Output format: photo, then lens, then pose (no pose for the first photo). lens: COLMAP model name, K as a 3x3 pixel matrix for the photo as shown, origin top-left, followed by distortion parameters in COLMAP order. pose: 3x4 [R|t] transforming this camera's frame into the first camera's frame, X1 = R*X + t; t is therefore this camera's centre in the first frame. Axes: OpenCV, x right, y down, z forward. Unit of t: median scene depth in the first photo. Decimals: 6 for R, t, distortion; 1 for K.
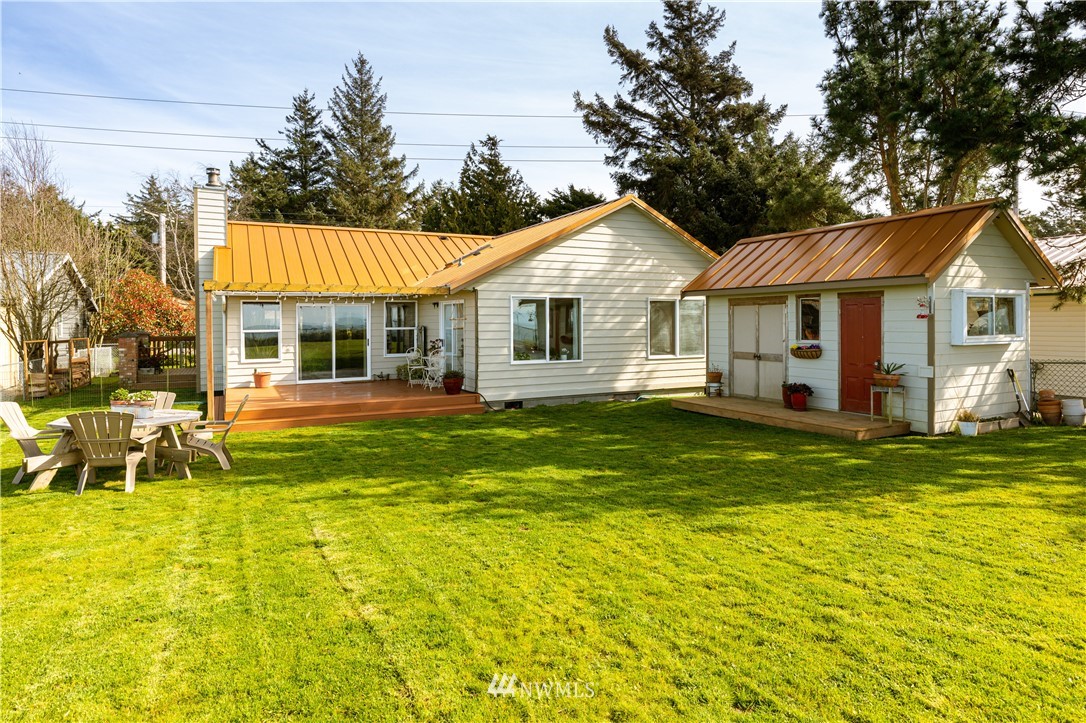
lens RADIAL K [[621.9, 0, 548.8], [0, 621.9, 329.0], [0, 0, 1]] dist [0.006116, 0.000929]
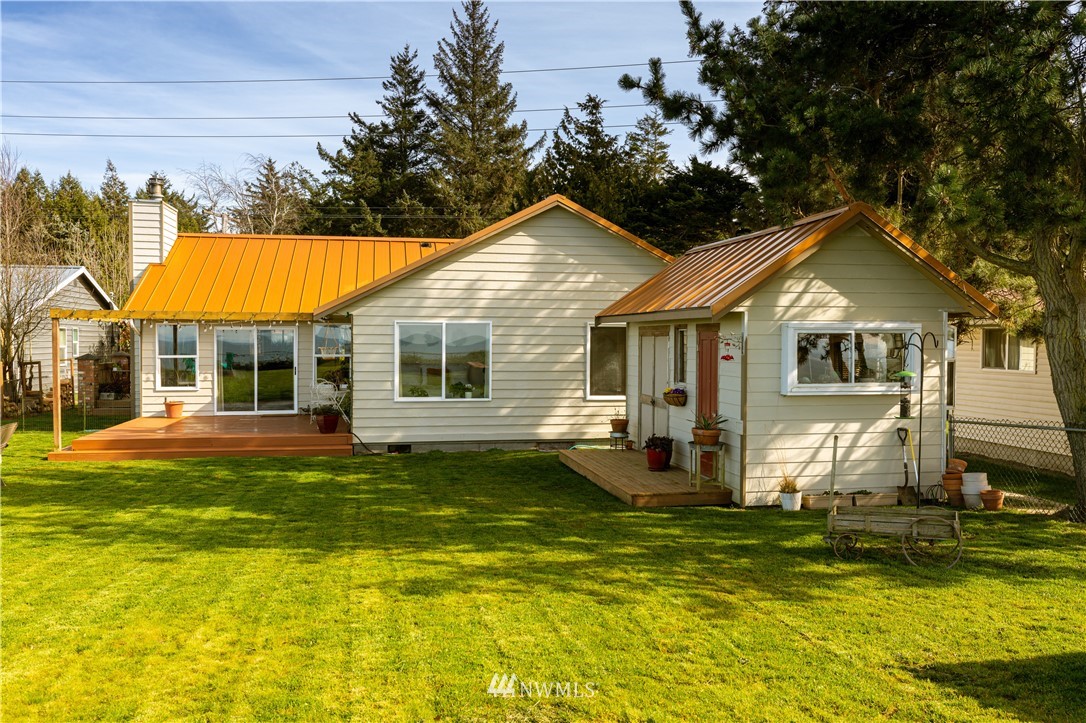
lens RADIAL K [[873.4, 0, 543.0], [0, 873.4, 361.5], [0, 0, 1]] dist [0.004870, 0.001322]
pose [[0.957944, 0.018137, -0.286382, 0.425248], [-0.013814, 0.999758, 0.017110, -0.019062], [0.286623, -0.012434, 0.957963, -0.084153]]
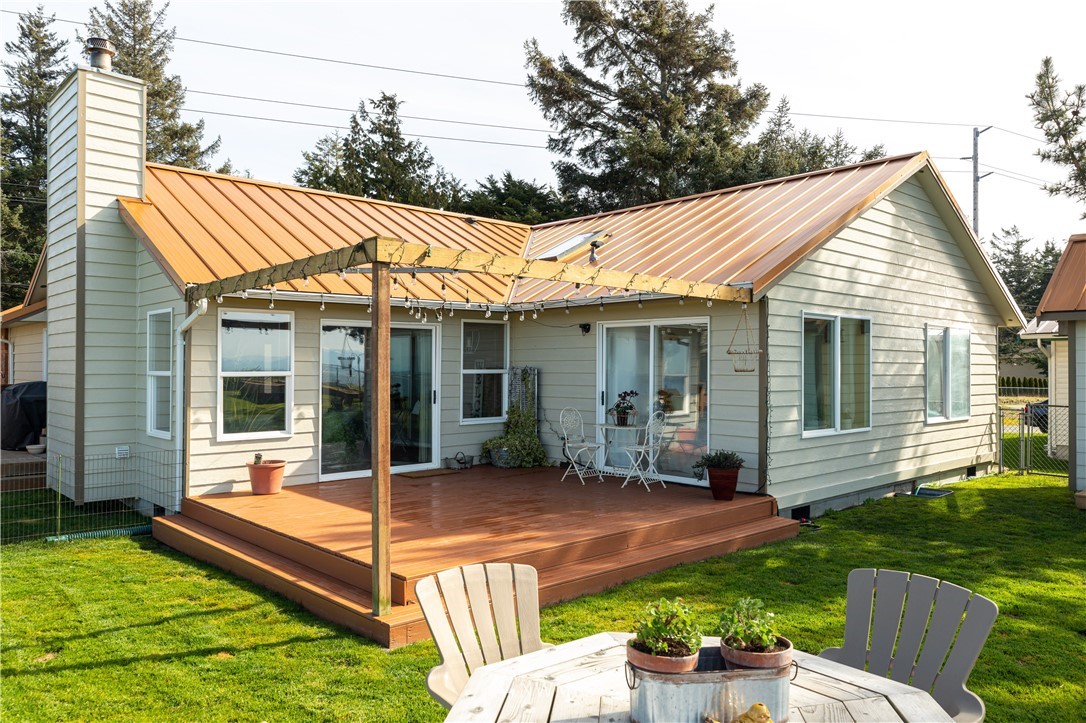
lens RADIAL K [[776.5, 0, 543.0], [0, 776.5, 361.5], [0, 0, 1]] dist [0.004381, 0.001685]
pose [[0.964155, 0.010189, 0.265143, -0.405117], [-0.004545, 0.999750, -0.021893, 0.005427], [-0.265300, 0.019903, 0.963960, 0.363686]]
